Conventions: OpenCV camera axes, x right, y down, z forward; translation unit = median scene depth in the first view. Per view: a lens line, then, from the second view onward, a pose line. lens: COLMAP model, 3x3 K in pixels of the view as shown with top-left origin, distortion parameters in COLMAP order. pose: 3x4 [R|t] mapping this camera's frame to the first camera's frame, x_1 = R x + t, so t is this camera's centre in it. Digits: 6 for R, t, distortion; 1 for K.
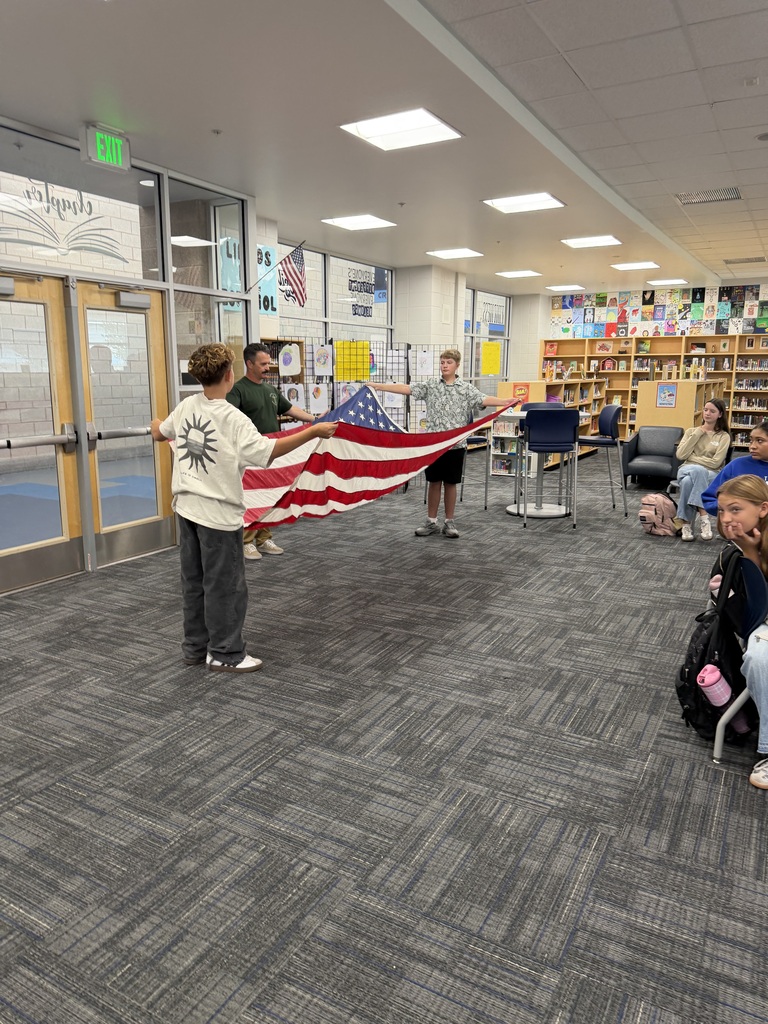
lens RADIAL K [[725.0, 0, 384.7], [0, 725.0, 514.8], [0, 0, 1]] dist [0.001255, -0.021943]
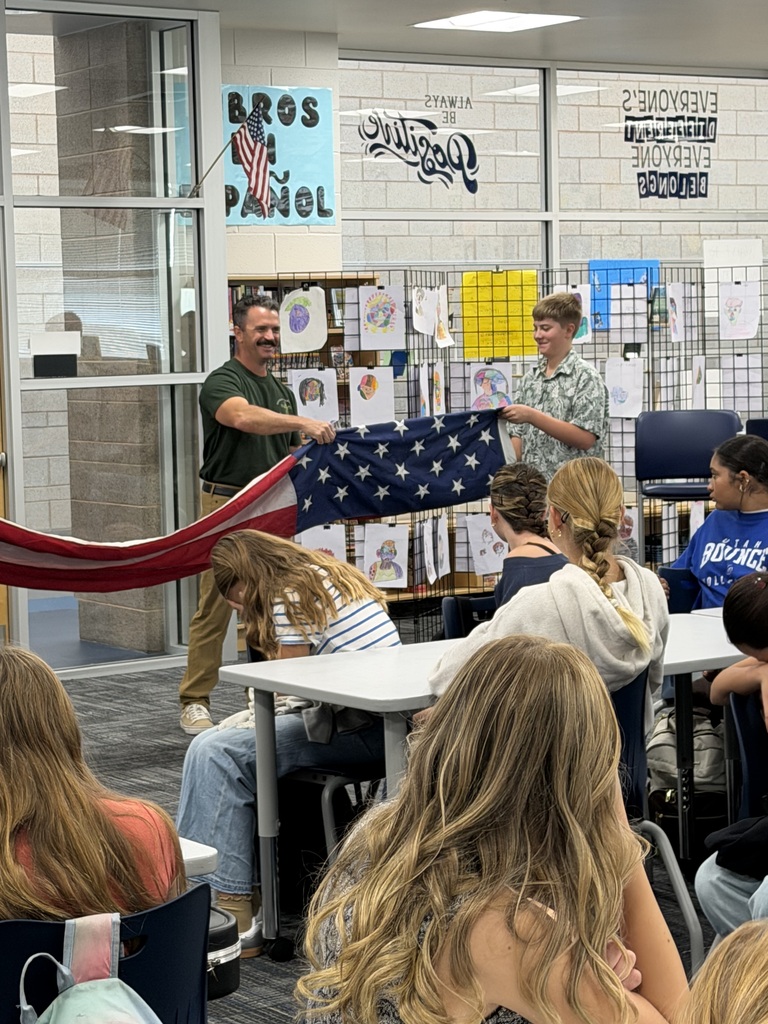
lens RADIAL K [[2350.4, 0, 386.5], [0, 2350.4, 505.2], [0, 0, 1]] dist [0.105367, 0.000000]
pose [[0.893910, 0.009853, -0.448138, 0.558104], [-0.059972, 0.993399, -0.097786, 0.053011], [0.444217, 0.114288, 0.888600, -0.320046]]
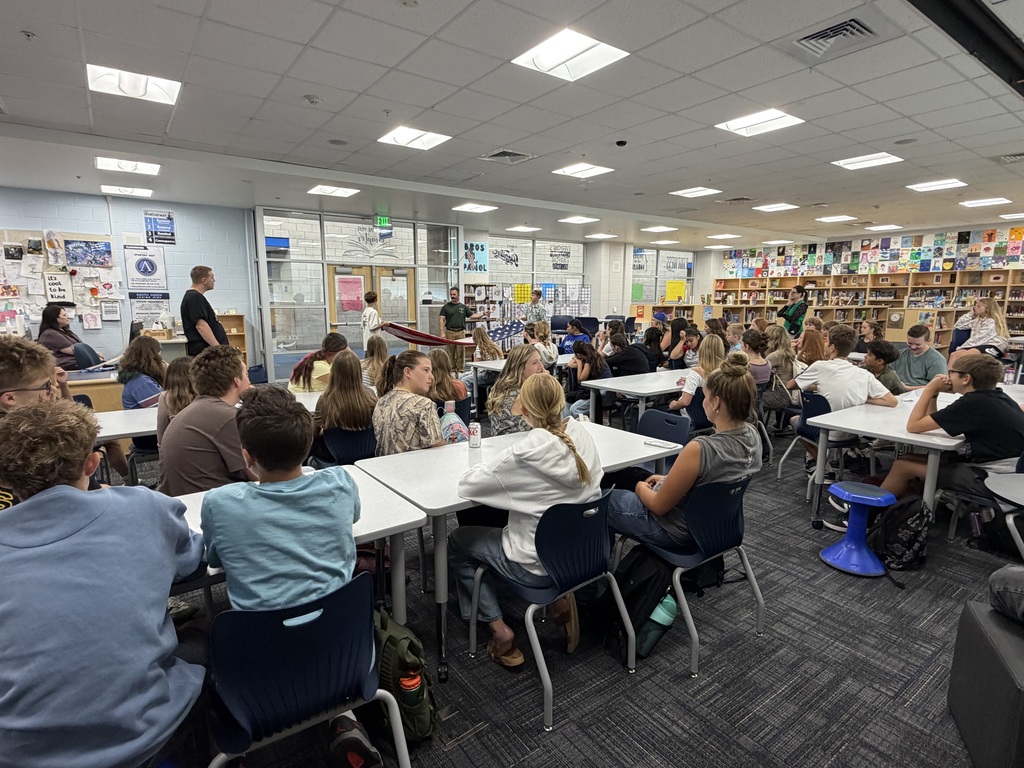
lens RADIAL K [[526.2, 0, 508.7], [0, 526.2, 393.2], [0, 0, 1]] dist [-0.031187, 0.003684]
pose [[0.906706, 0.076395, -0.414787, 0.578435], [-0.082950, 0.996551, 0.002218, 0.073892], [0.413526, 0.032396, 0.909916, -0.387287]]
